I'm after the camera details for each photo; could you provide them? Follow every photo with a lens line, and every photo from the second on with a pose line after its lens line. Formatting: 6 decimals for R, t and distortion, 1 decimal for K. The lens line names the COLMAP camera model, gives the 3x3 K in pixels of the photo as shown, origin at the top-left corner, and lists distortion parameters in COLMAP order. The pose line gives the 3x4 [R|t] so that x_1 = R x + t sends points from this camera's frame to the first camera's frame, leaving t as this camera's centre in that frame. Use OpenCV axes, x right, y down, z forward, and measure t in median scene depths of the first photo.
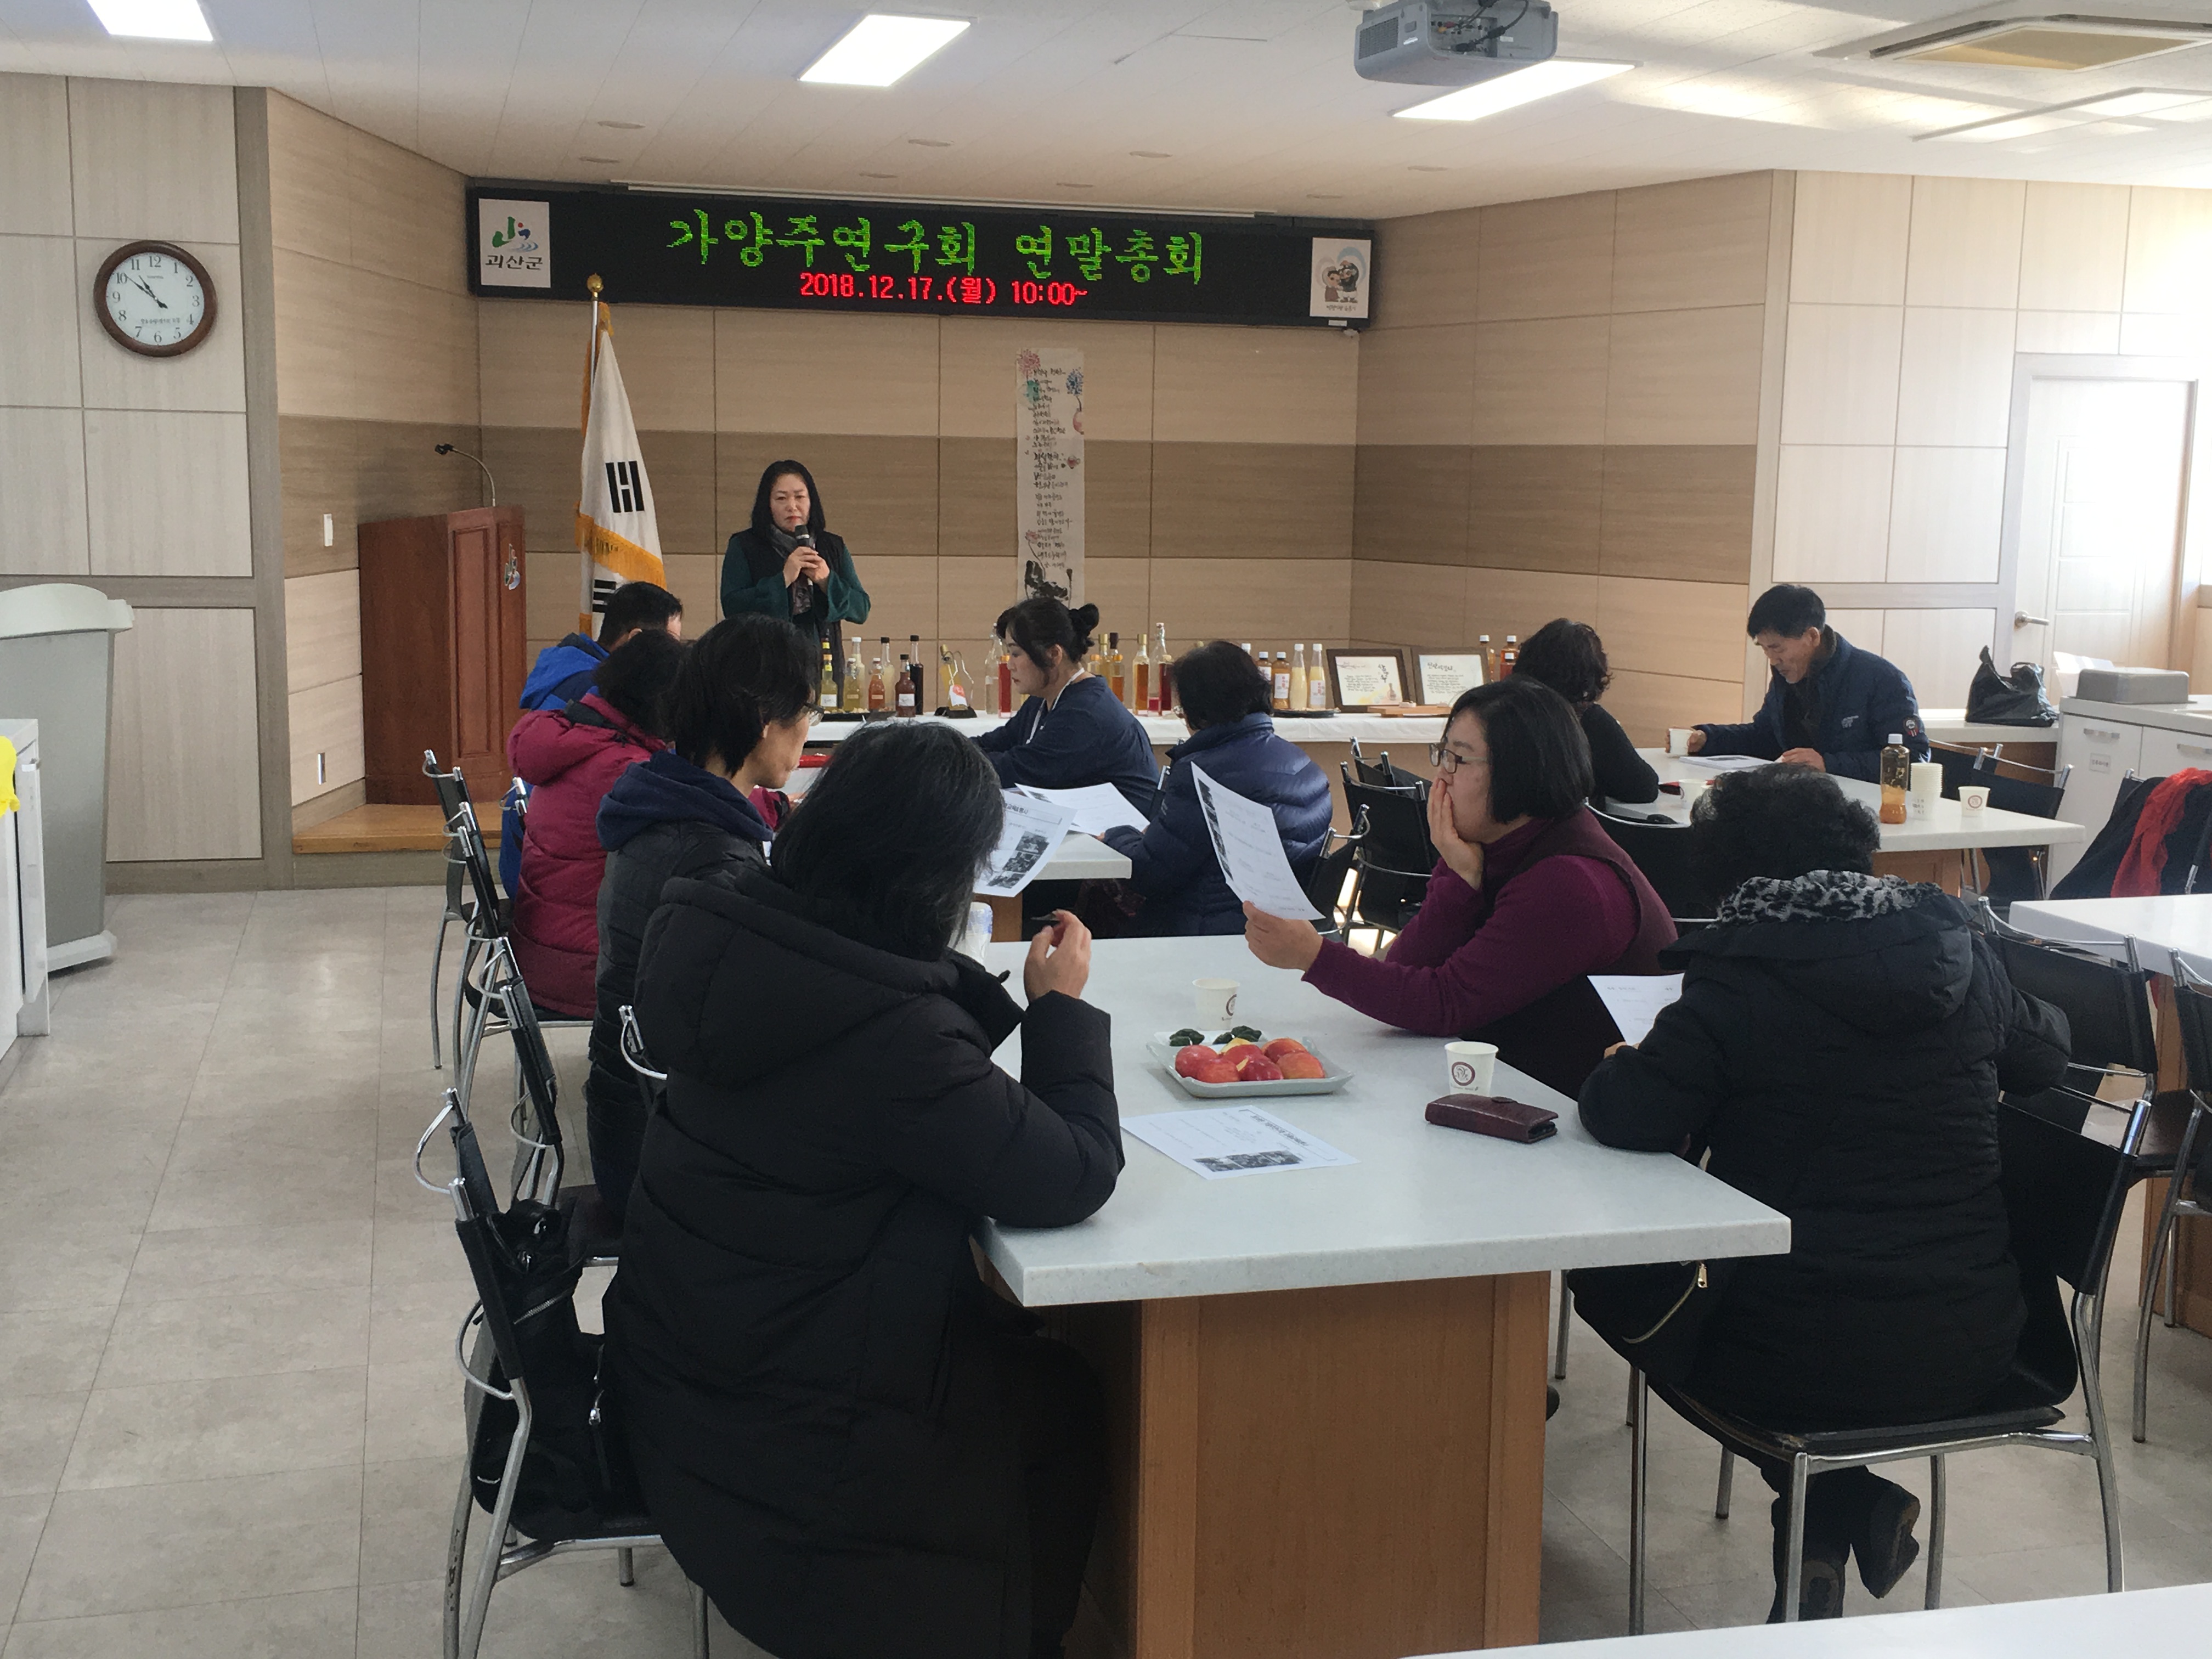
lens RADIAL K [[2479.4, 0, 1106.0], [0, 2479.4, 829.5], [0, 0, 1]] dist [0.065519, -0.030395]
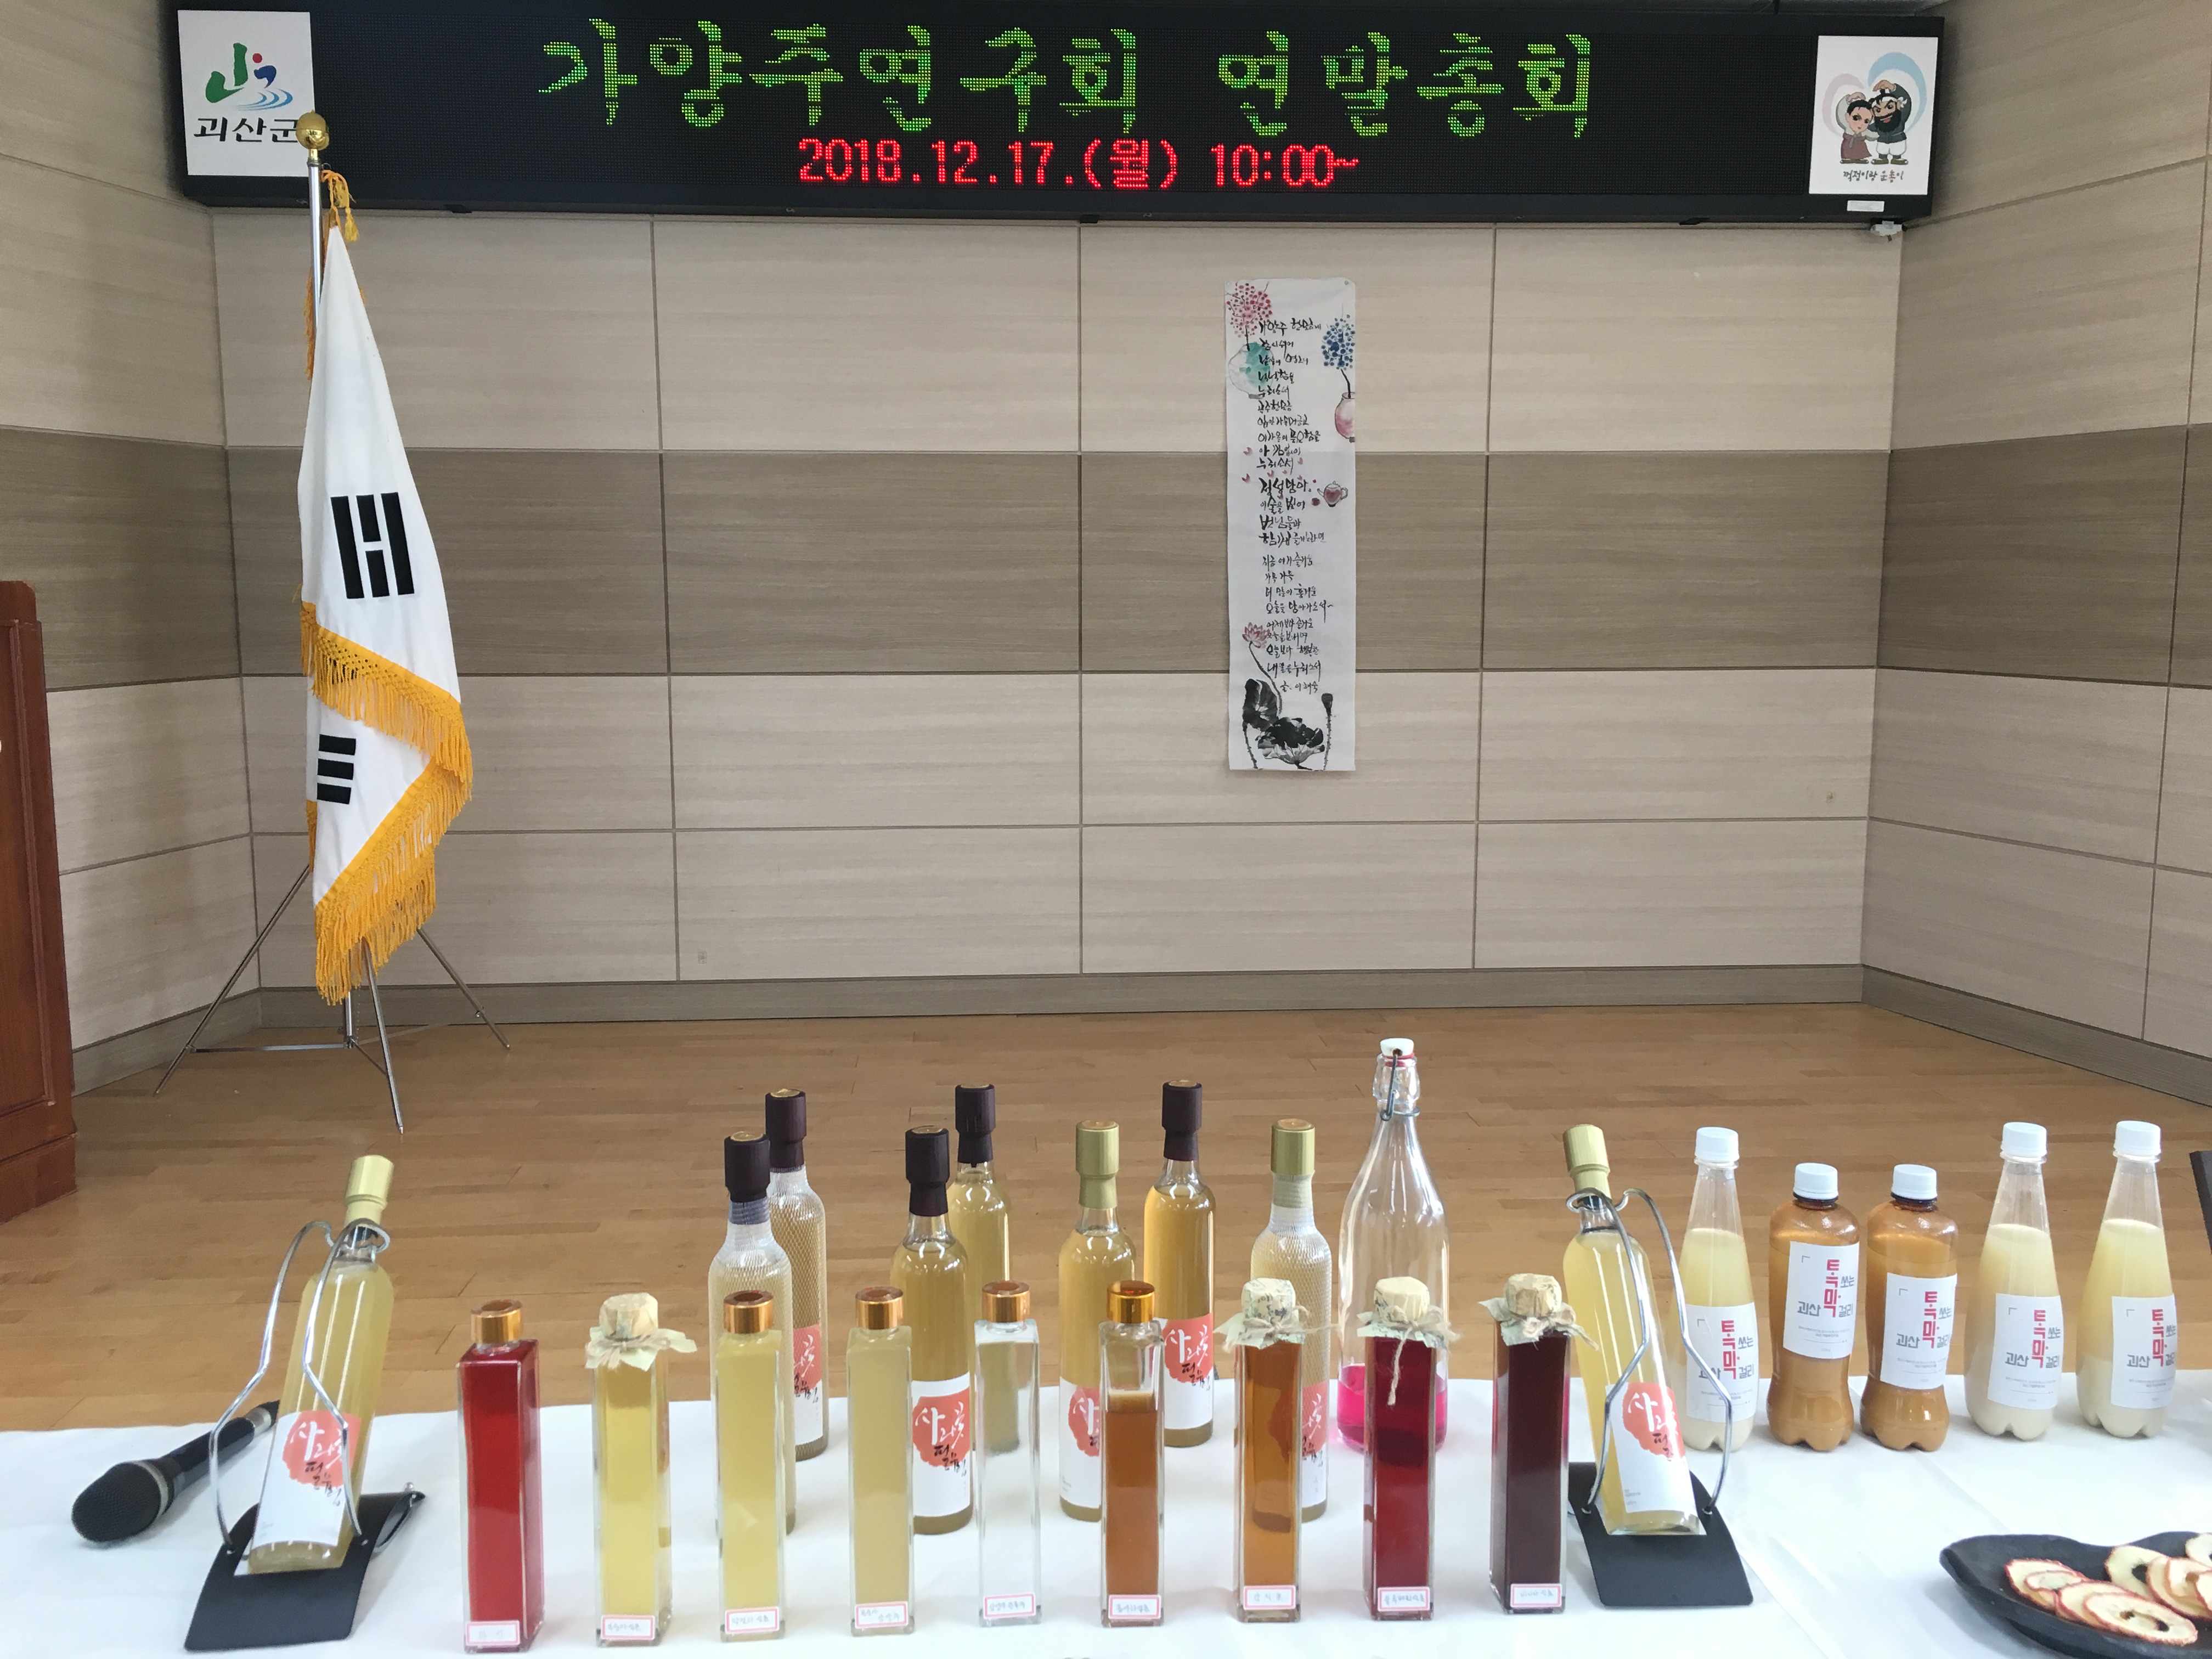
lens RADIAL K [[1827.8, 0, 1106.0], [0, 1827.8, 829.5], [0, 0, 1]] dist [0.072314, -0.085350]
pose [[0.978230, 0.009006, -0.207327, 0.022039], [-0.011192, 0.999893, -0.009371, -0.074550], [0.207220, 0.011487, 0.978227, 0.628542]]
